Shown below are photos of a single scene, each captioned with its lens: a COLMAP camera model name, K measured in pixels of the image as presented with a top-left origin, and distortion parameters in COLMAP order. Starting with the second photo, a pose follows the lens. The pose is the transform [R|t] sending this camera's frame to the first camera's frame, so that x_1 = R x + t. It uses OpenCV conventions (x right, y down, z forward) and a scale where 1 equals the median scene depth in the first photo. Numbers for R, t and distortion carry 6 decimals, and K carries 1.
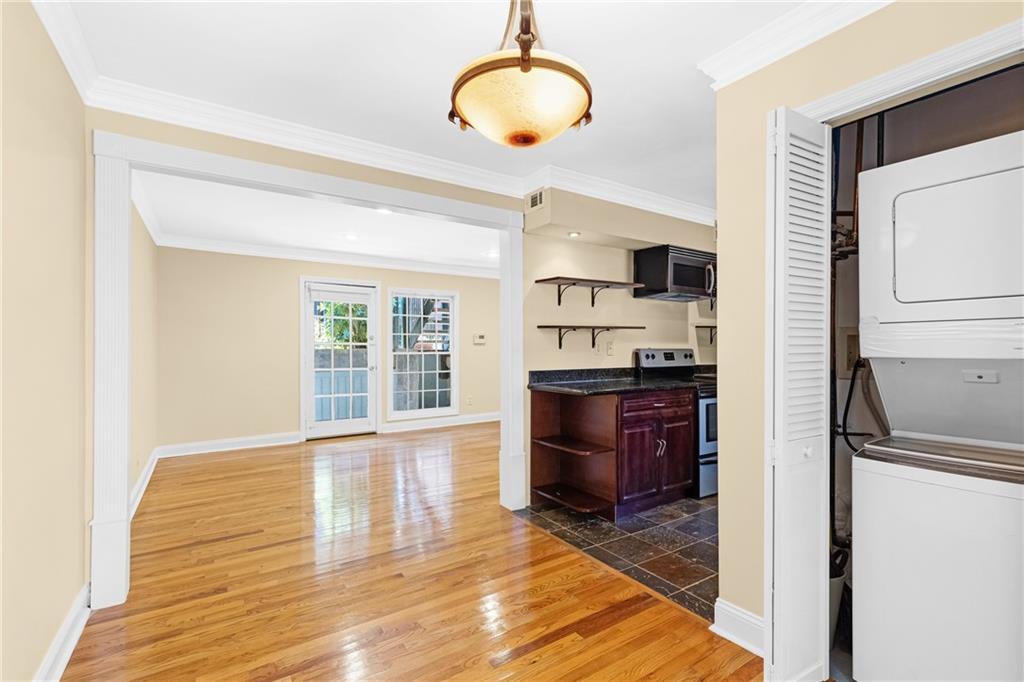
lens RADIAL K [[484.3, 0, 526.6], [0, 484.3, 346.6], [0, 0, 1]] dist [-0.000140, -0.000061]
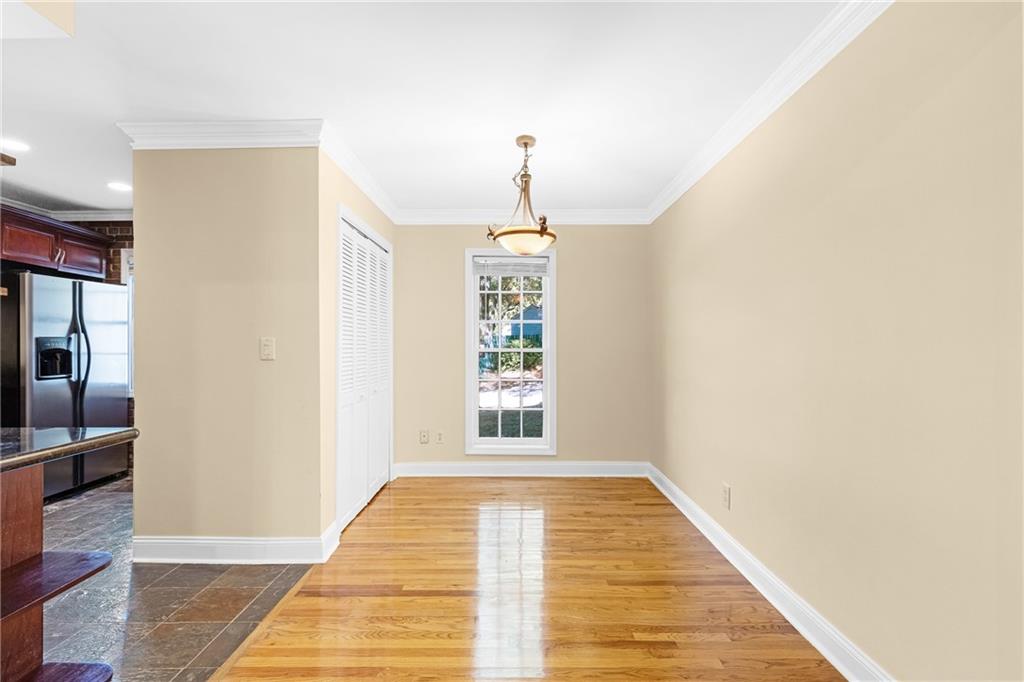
lens RADIAL K [[463.9, 0, 512.5], [0, 463.9, 346.5], [0, 0, 1]] dist [0.001495, 0.000211]
pose [[-0.821477, -0.005521, 0.570215, -0.714905], [-0.000756, 0.999963, 0.008594, -0.000946], [-0.570241, 0.006629, -0.821451, 1.687231]]
